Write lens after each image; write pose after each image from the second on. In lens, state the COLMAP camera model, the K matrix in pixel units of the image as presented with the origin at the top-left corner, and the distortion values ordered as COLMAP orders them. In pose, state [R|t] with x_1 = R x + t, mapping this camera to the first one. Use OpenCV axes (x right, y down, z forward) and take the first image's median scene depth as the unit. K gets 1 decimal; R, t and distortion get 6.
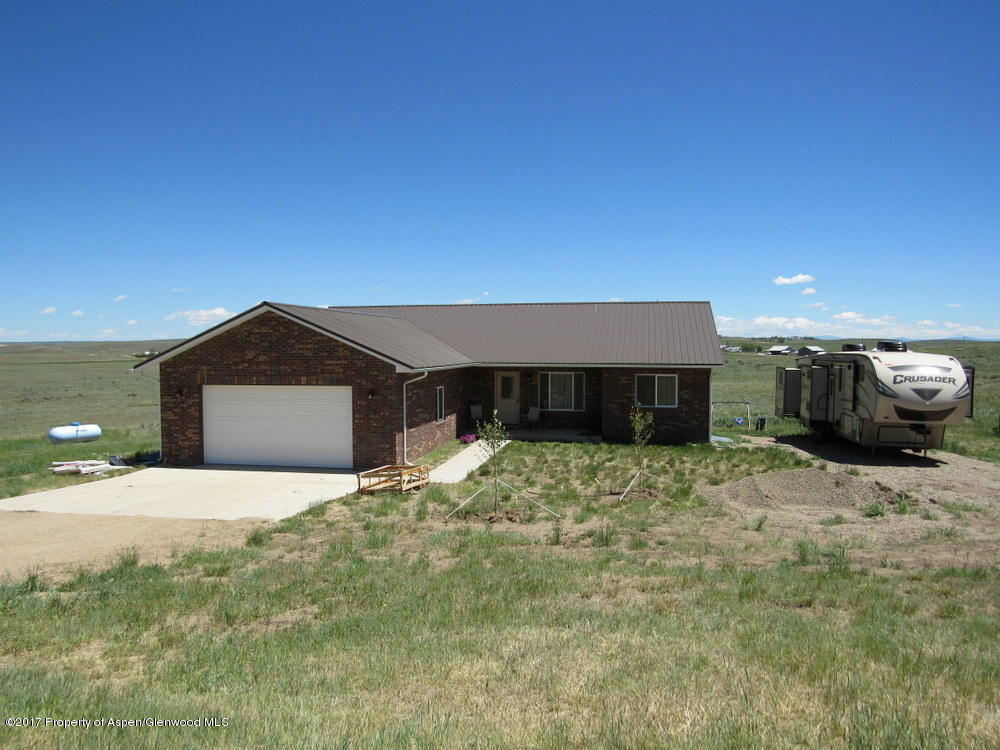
lens RADIAL K [[721.1, 0, 502.9], [0, 721.1, 374.4], [0, 0, 1]] dist [-0.020264, 0.005864]
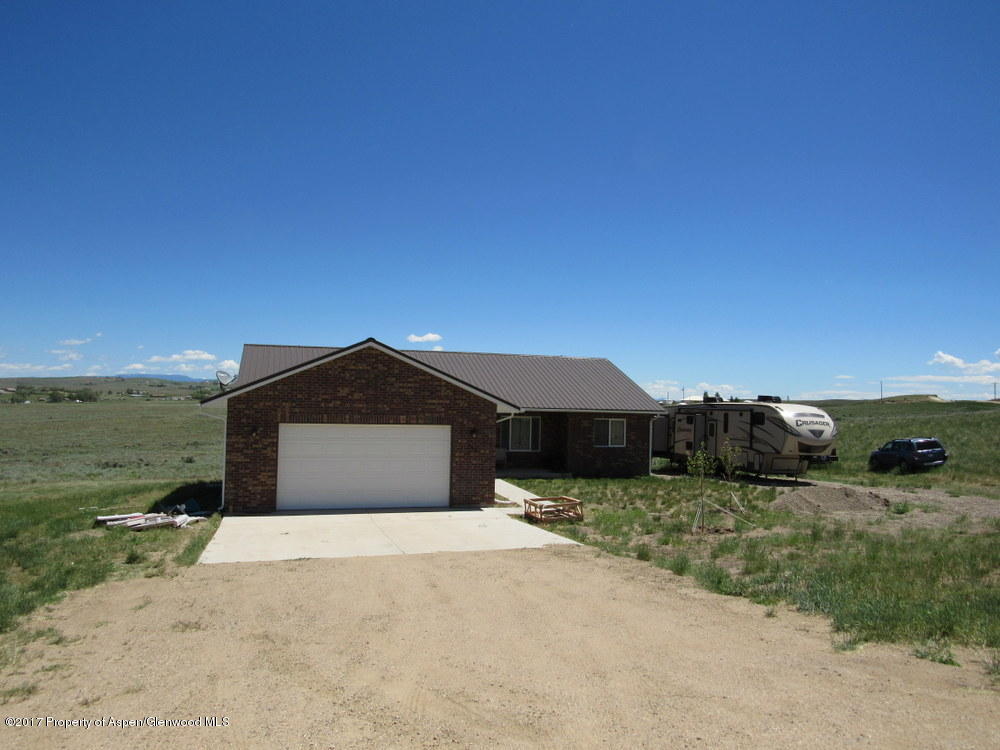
lens RADIAL K [[721.1, 0, 504.8], [0, 721.1, 377.0], [0, 0, 1]] dist [-0.020264, 0.005864]
pose [[0.877336, 0.038489, 0.478330, -0.631678], [-0.006059, 0.997587, -0.069159, 0.018128], [-0.479838, 0.057778, 0.875453, 0.059215]]
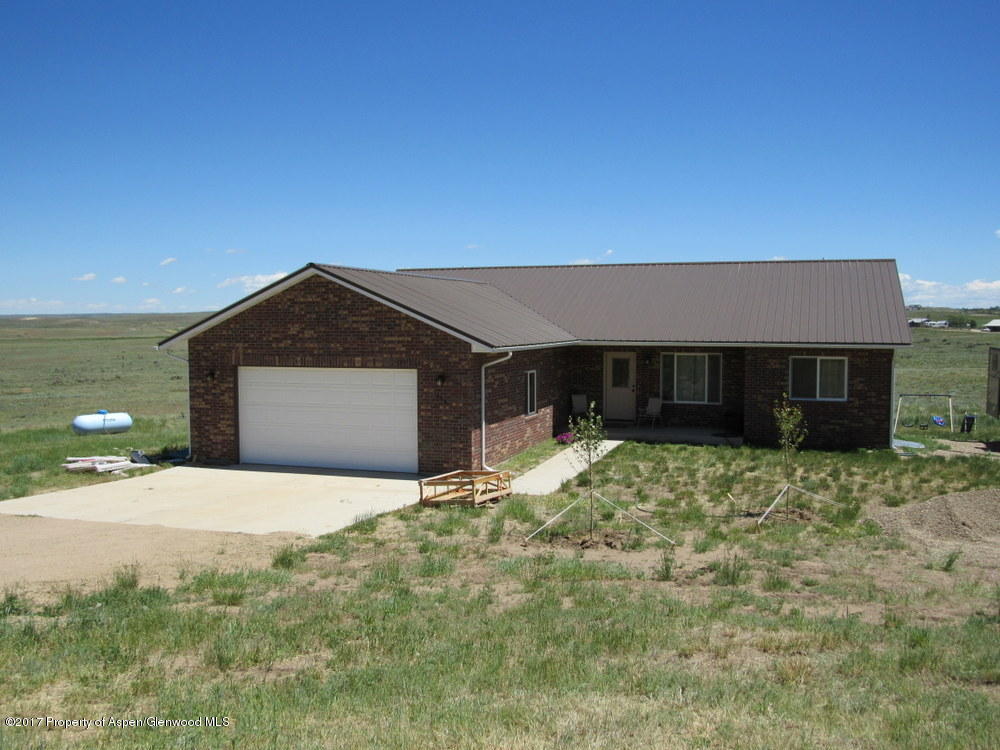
lens RADIAL K [[914.8, 0, 505.6], [0, 914.8, 373.2], [0, 0, 1]] dist [-0.026488, 0.000000]
pose [[0.991136, 0.008181, -0.132600, 0.019783], [-0.005580, 0.999785, 0.019981, 0.000039], [0.132735, -0.019064, 0.990968, 0.017711]]
